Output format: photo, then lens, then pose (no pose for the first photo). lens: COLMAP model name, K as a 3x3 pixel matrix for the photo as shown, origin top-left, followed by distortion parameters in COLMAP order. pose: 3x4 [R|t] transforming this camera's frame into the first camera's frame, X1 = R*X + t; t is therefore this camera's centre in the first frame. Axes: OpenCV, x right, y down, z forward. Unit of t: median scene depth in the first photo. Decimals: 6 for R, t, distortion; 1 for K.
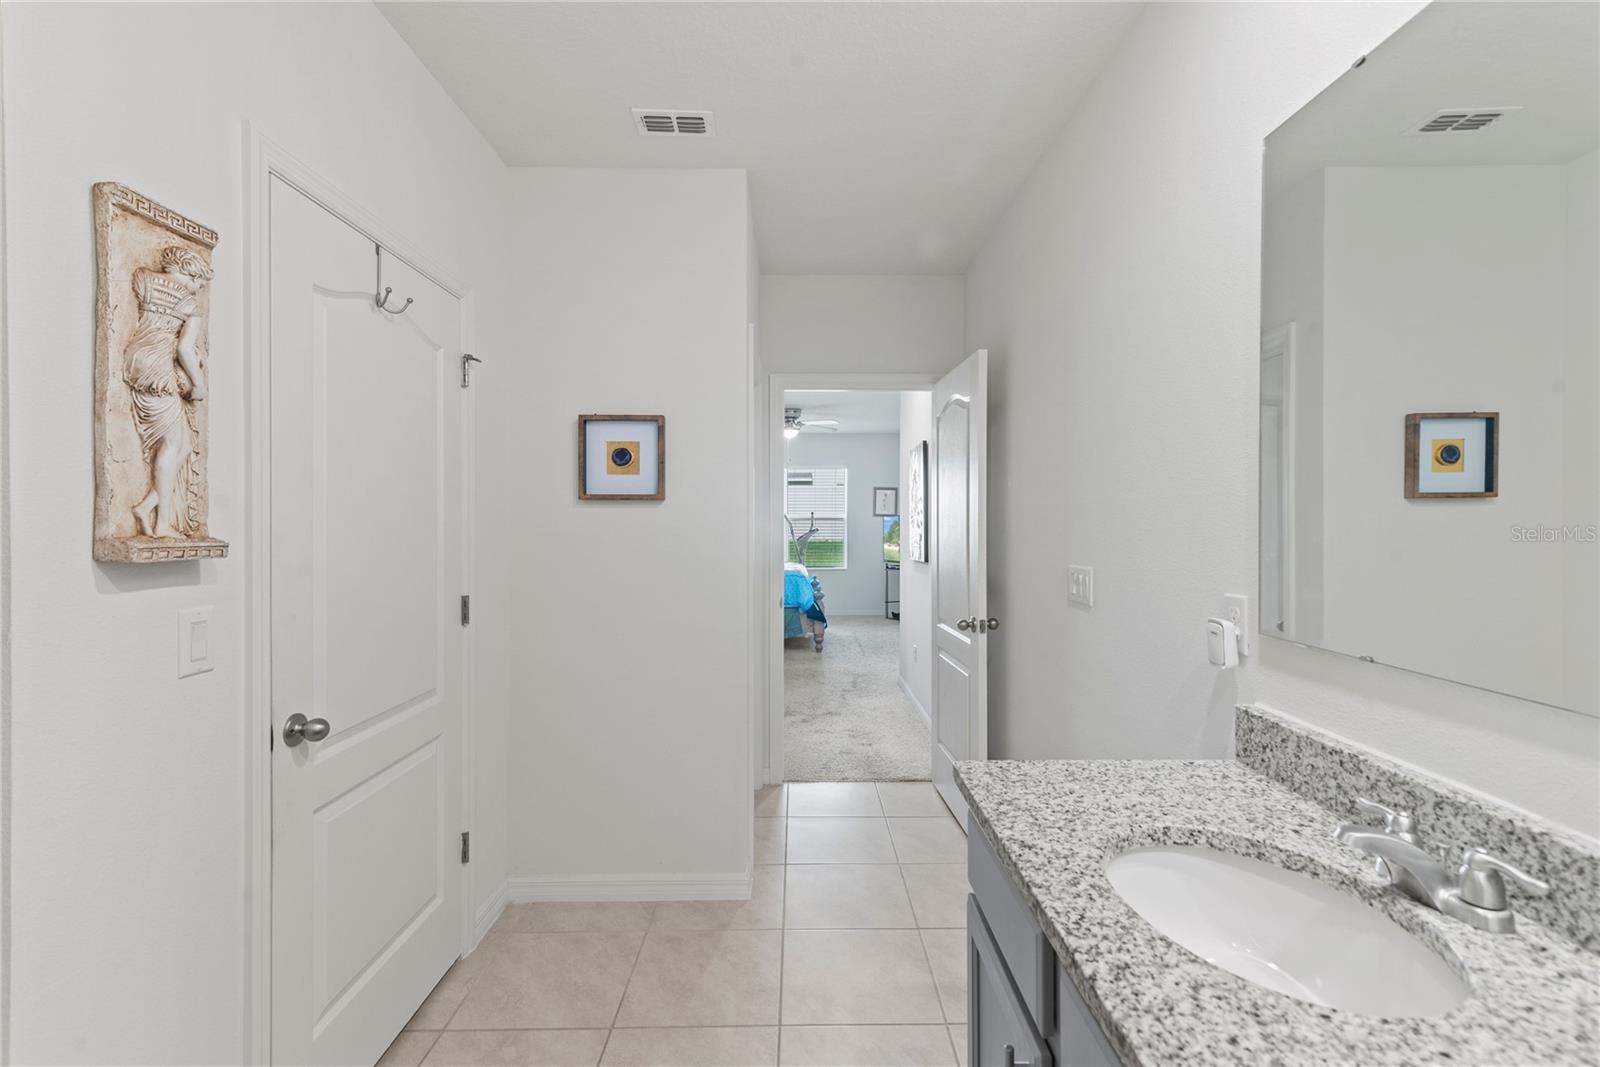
lens RADIAL K [[715.3, 0, 800.6], [0, 715.3, 531.4], [0, 0, 1]] dist [0.011064, -0.000894]
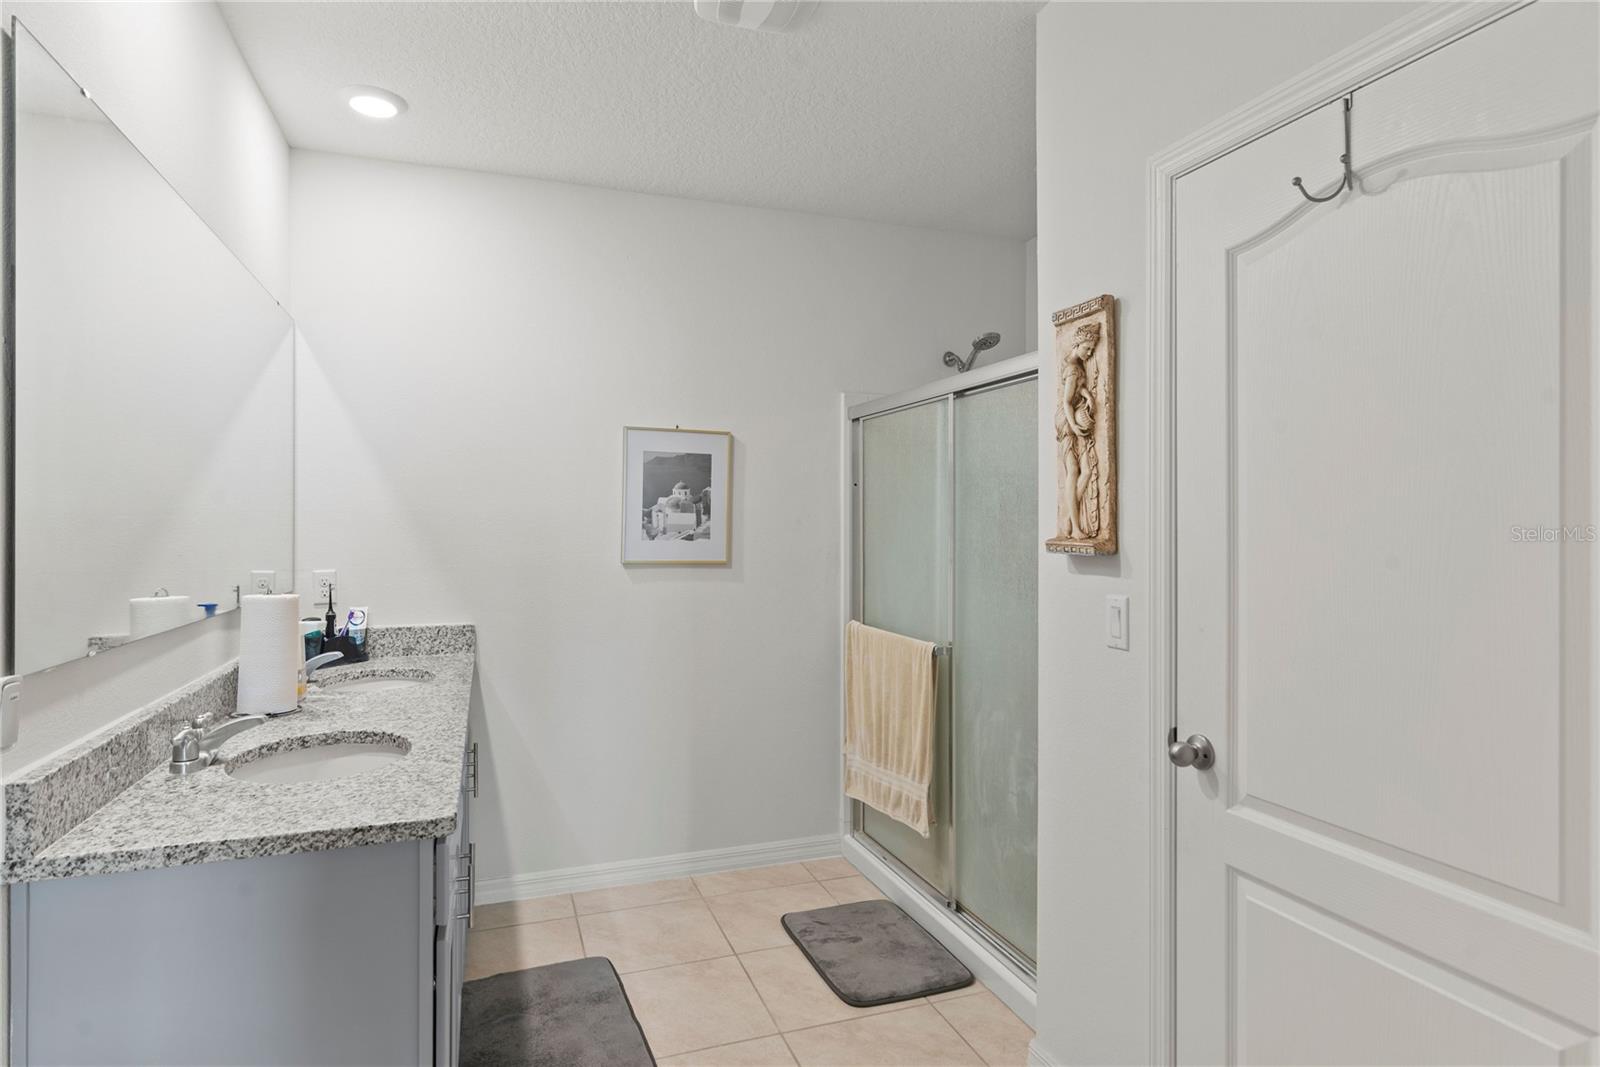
lens RADIAL K [[889.6, 0, 805.1], [0, 889.6, 552.7], [0, 0, 1]] dist [0.001301, -0.000274]
pose [[-0.941701, 0.010249, -0.336295, 0.187974], [-0.004051, 0.999118, 0.041794, -0.031293], [0.336427, 0.040719, -0.940829, 2.263270]]
